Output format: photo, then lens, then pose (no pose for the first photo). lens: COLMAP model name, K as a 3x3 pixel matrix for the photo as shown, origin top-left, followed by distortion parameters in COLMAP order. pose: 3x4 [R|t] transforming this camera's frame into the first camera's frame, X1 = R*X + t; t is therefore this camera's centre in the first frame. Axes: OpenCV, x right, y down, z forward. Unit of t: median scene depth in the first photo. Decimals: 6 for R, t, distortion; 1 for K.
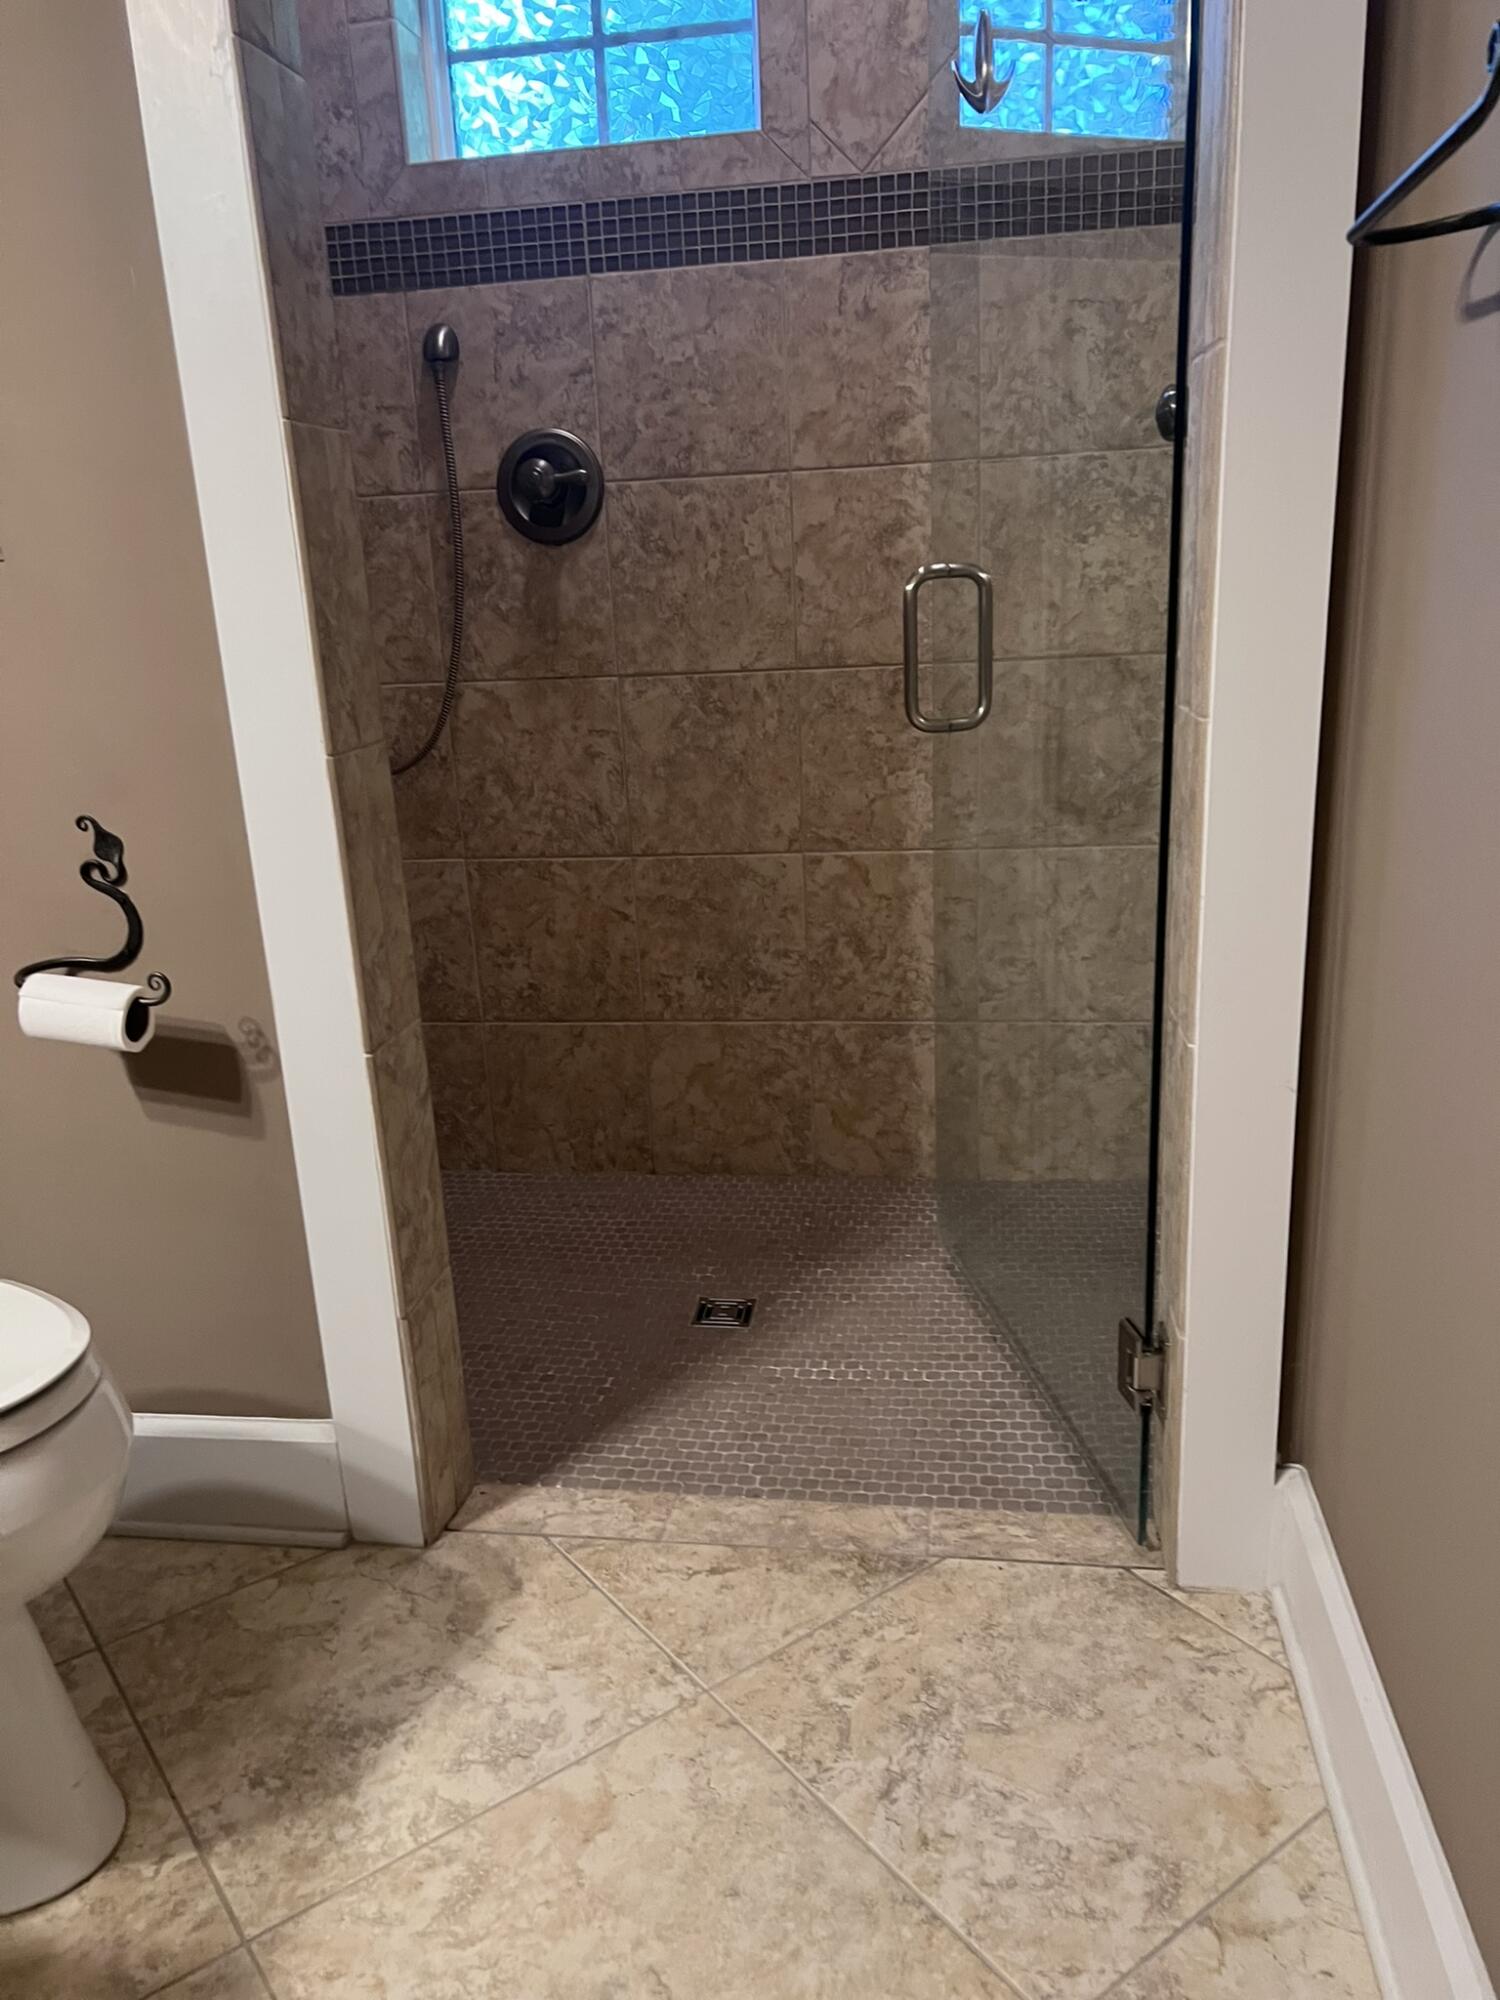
lens RADIAL K [[1508.6, 0, 742.8], [0, 1508.6, 1011.5], [0, 0, 1]] dist [0.045887, -0.048608]
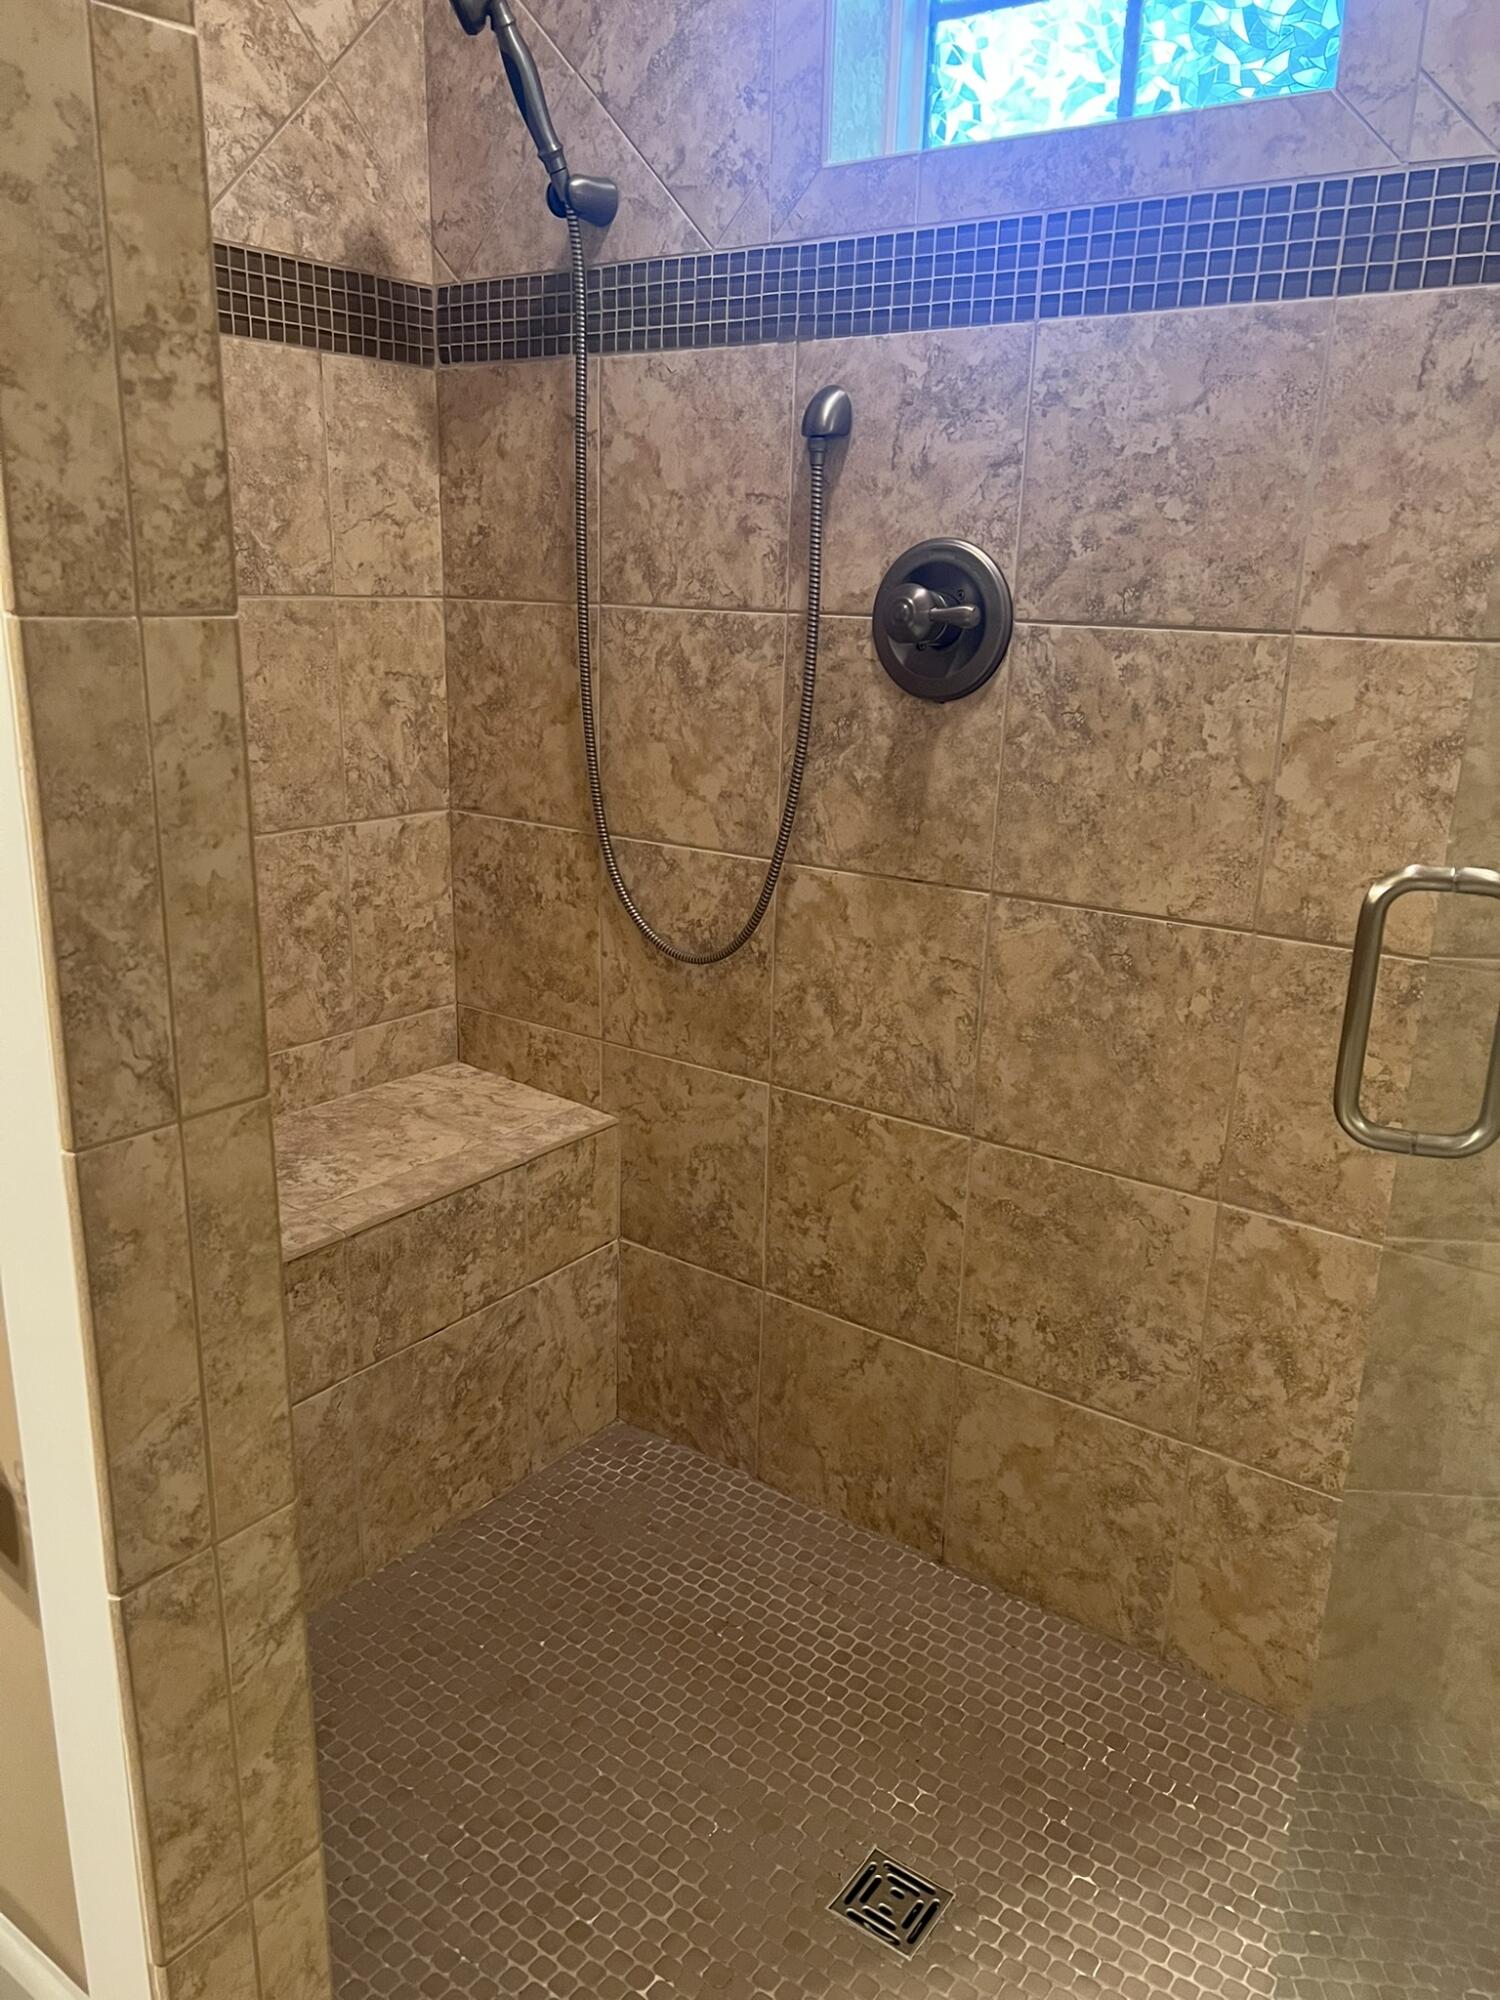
lens RADIAL K [[1493.6, 0, 748.2], [0, 1493.6, 991.3], [0, 0, 1]] dist [0.114995, -0.142754]
pose [[0.880472, 0.199949, -0.429872, 0.128408], [-0.203979, 0.978267, 0.037233, -0.184589], [0.427974, 0.054903, 0.902122, 0.339197]]
